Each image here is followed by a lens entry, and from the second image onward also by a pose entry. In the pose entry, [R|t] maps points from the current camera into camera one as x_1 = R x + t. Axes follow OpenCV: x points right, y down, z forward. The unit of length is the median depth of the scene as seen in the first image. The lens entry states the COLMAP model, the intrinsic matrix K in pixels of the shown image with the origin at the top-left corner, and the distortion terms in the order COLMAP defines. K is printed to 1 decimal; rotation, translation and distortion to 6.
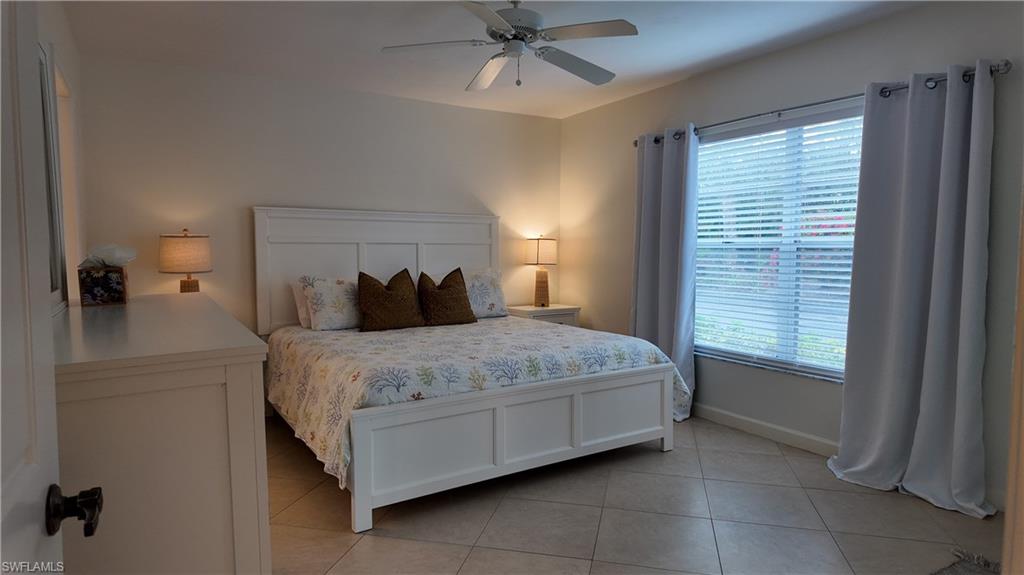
lens RADIAL K [[593.8, 0, 517.4], [0, 593.8, 286.0], [0, 0, 1]] dist [0.105455, -0.128969]
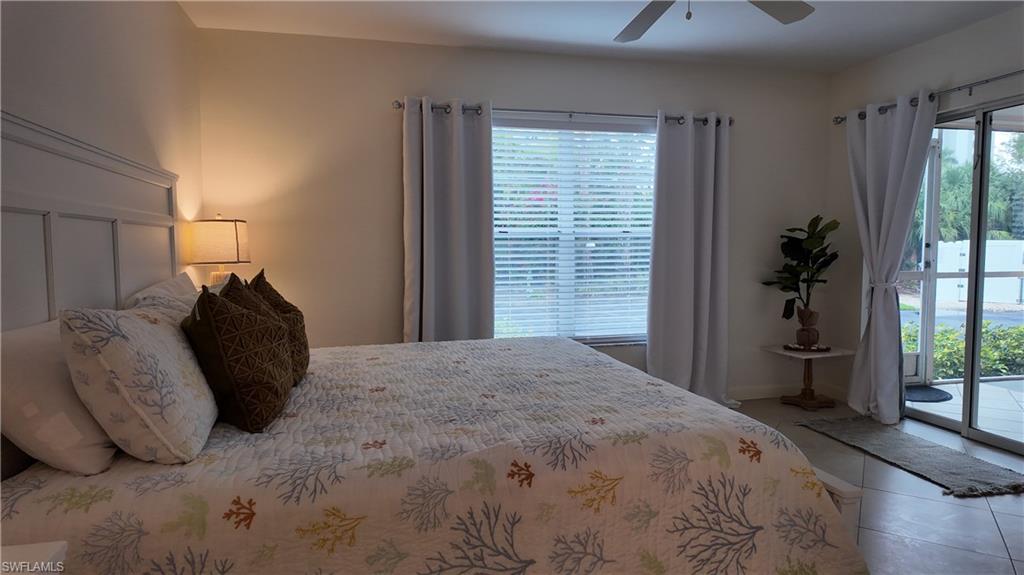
lens RADIAL K [[593.8, 0, 517.4], [0, 593.8, 286.0], [0, 0, 1]] dist [0.105455, -0.128969]
pose [[0.349042, -0.076657, 0.933966, -0.633099], [0.065587, 0.996203, 0.057255, -0.043211], [-0.934809, 0.041272, 0.352745, 0.711040]]
